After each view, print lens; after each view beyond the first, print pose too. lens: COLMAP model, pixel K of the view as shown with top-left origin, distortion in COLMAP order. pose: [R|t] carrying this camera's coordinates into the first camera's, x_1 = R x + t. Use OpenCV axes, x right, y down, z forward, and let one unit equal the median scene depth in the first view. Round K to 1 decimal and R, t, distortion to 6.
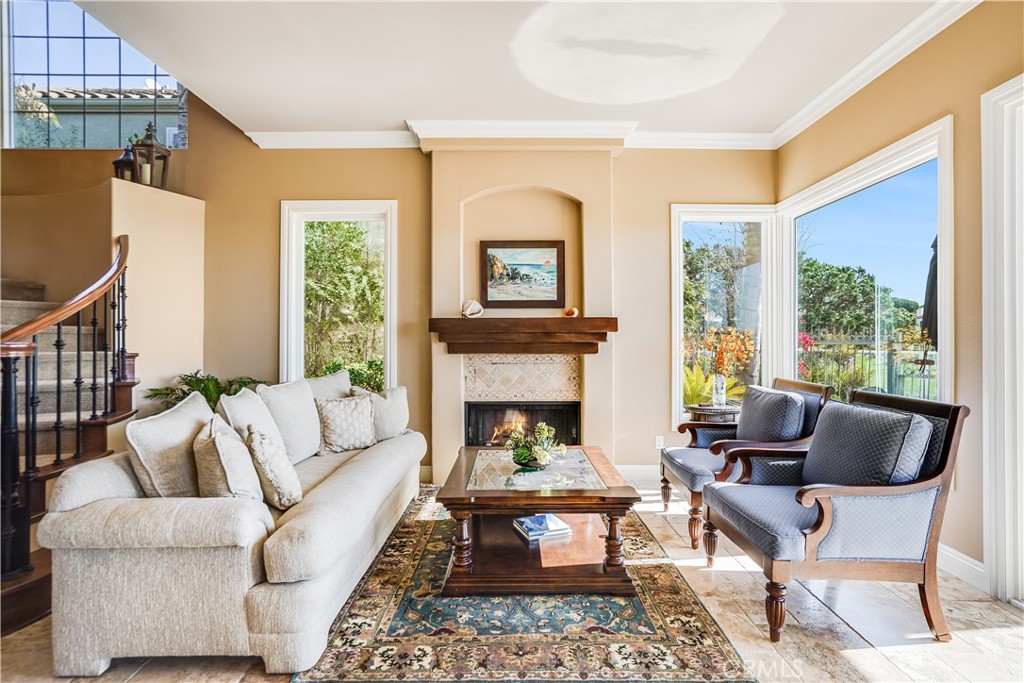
lens RADIAL K [[527.3, 0, 495.1], [0, 527.3, 338.7], [0, 0, 1]] dist [-0.042602, 0.028505]
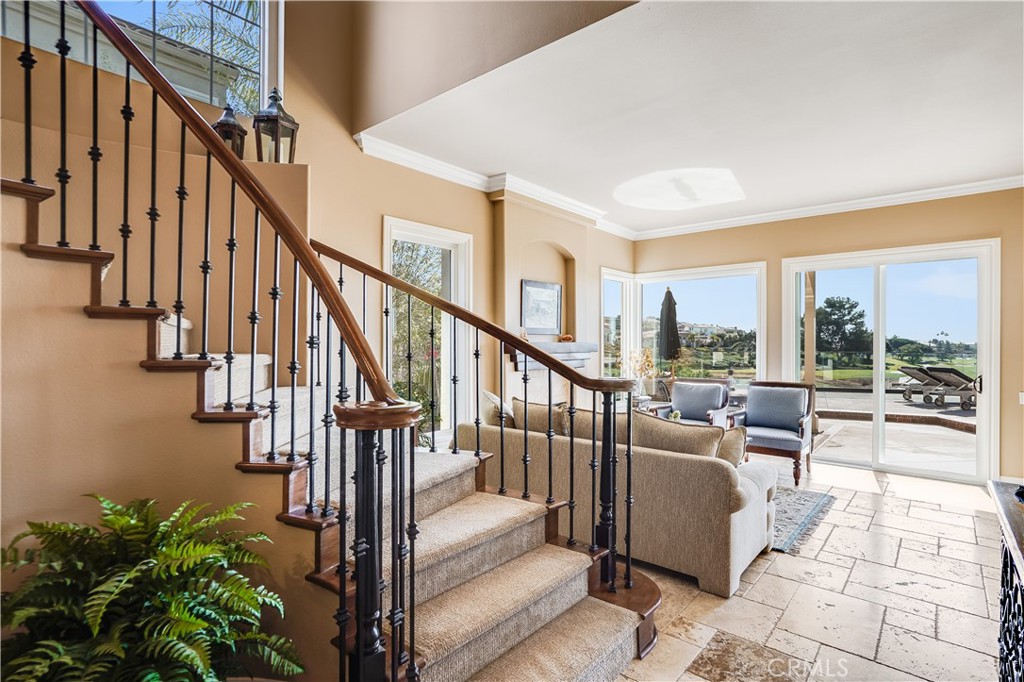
lens RADIAL K [[539.4, 0, 499.3], [0, 539.4, 351.8], [0, 0, 1]] dist [-0.045904, 0.033646]
pose [[0.637144, -0.014165, 0.770614, -1.067960], [0.000075, 0.999832, 0.018317, -0.040194], [-0.770744, -0.011612, 0.637039, 0.236544]]
